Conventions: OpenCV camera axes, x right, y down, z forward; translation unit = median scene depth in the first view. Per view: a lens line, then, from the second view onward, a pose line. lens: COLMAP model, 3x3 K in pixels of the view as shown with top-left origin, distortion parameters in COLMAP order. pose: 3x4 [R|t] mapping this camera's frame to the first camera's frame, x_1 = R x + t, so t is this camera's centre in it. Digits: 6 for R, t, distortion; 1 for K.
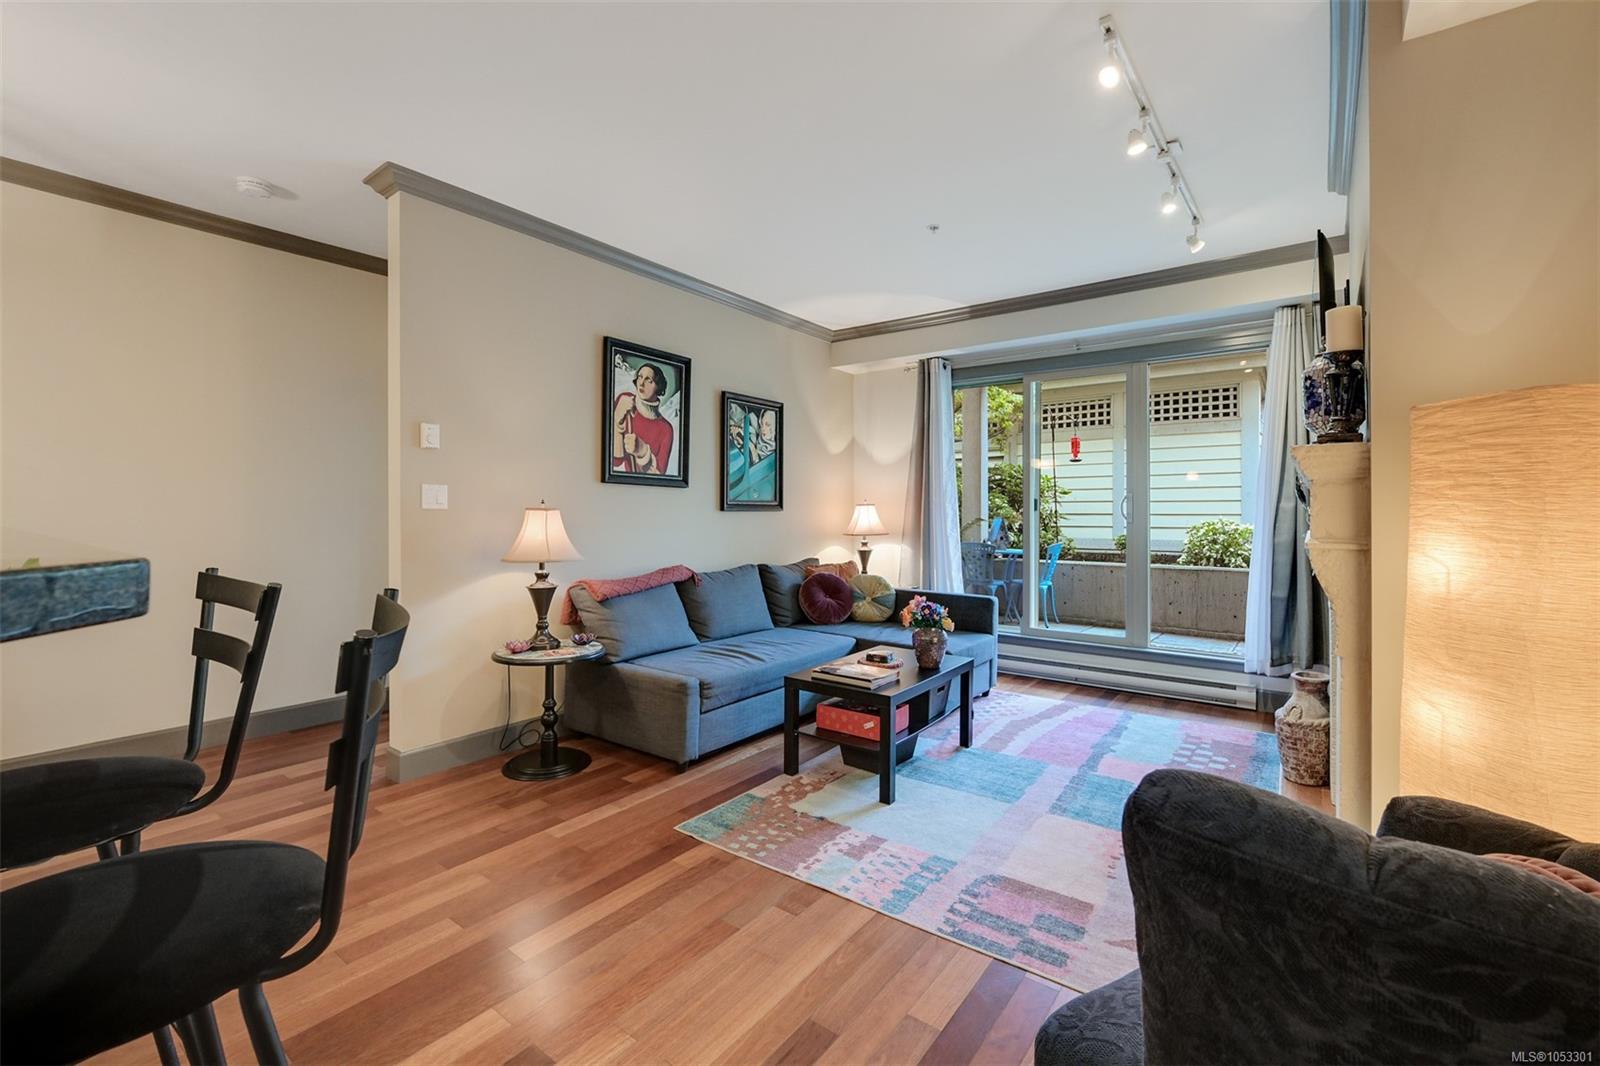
lens RADIAL K [[677.5, 0, 802.8], [0, 677.5, 516.7], [0, 0, 1]] dist [0.000294, 0.000431]
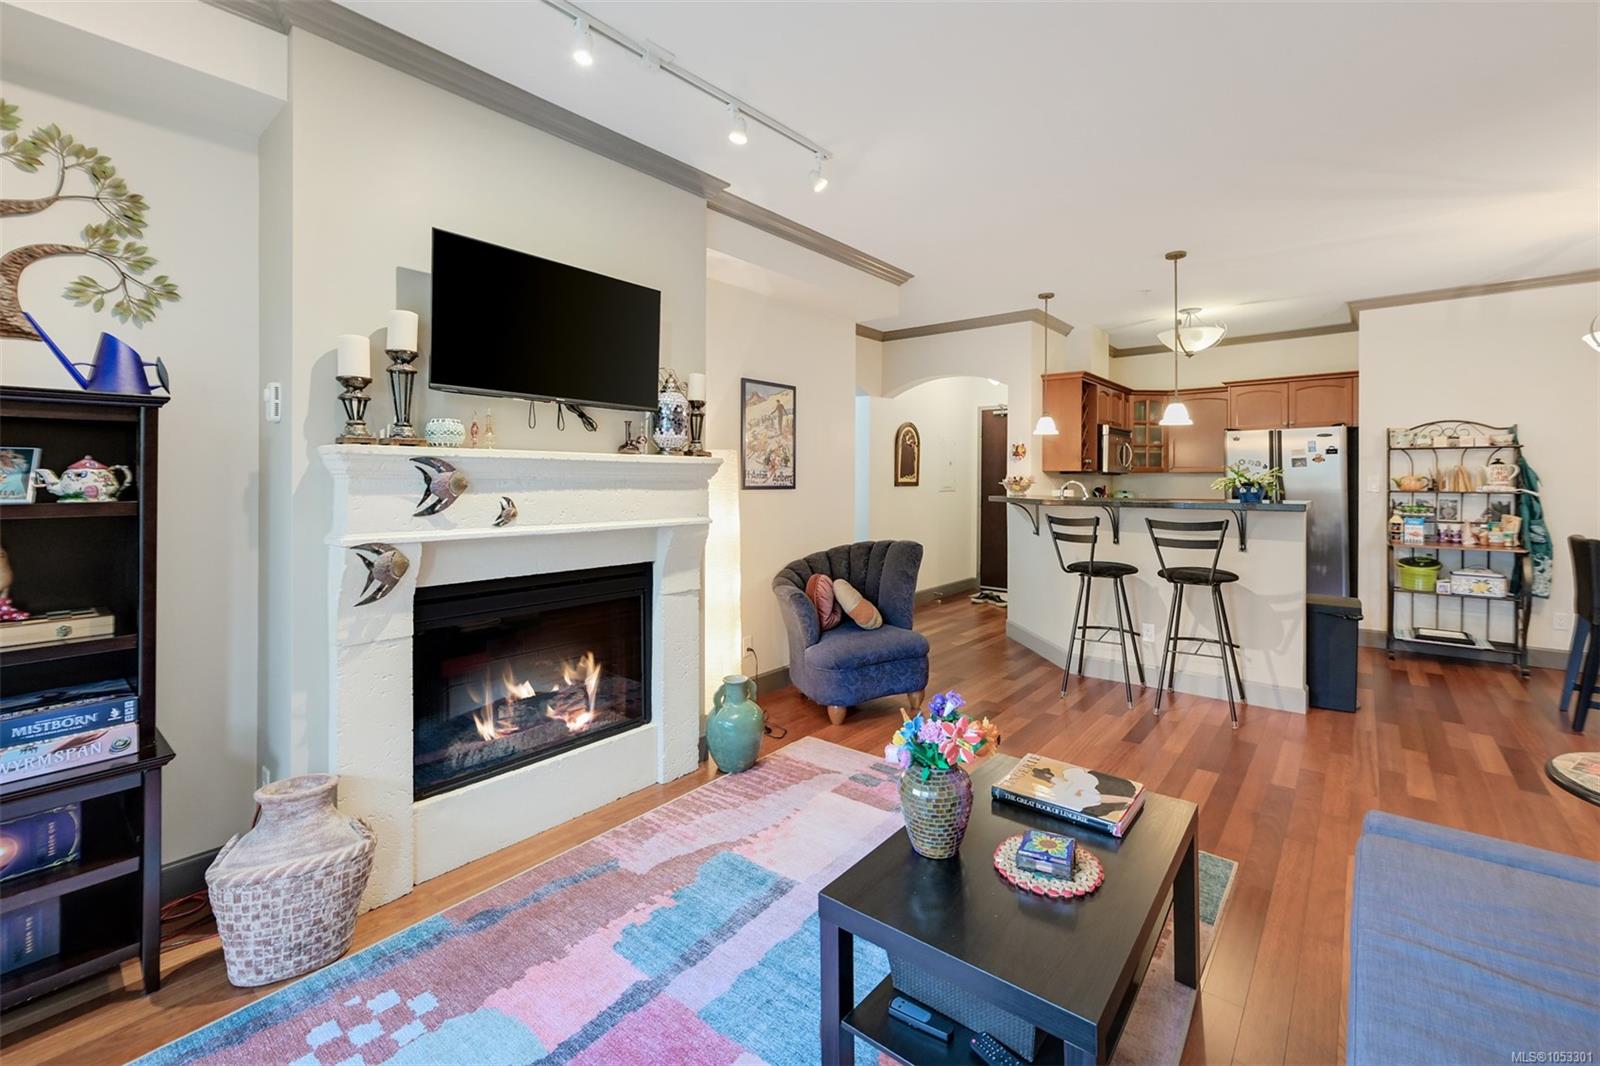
lens RADIAL K [[677.5, 0, 816.5], [0, 677.5, 475.4], [0, 0, 1]] dist [0.000294, 0.000431]
pose [[-0.999070, -0.001790, 0.043086, 0.199482], [-0.001763, 0.999998, 0.000665, -0.030258], [-0.043087, 0.000588, -0.999071, 1.176594]]
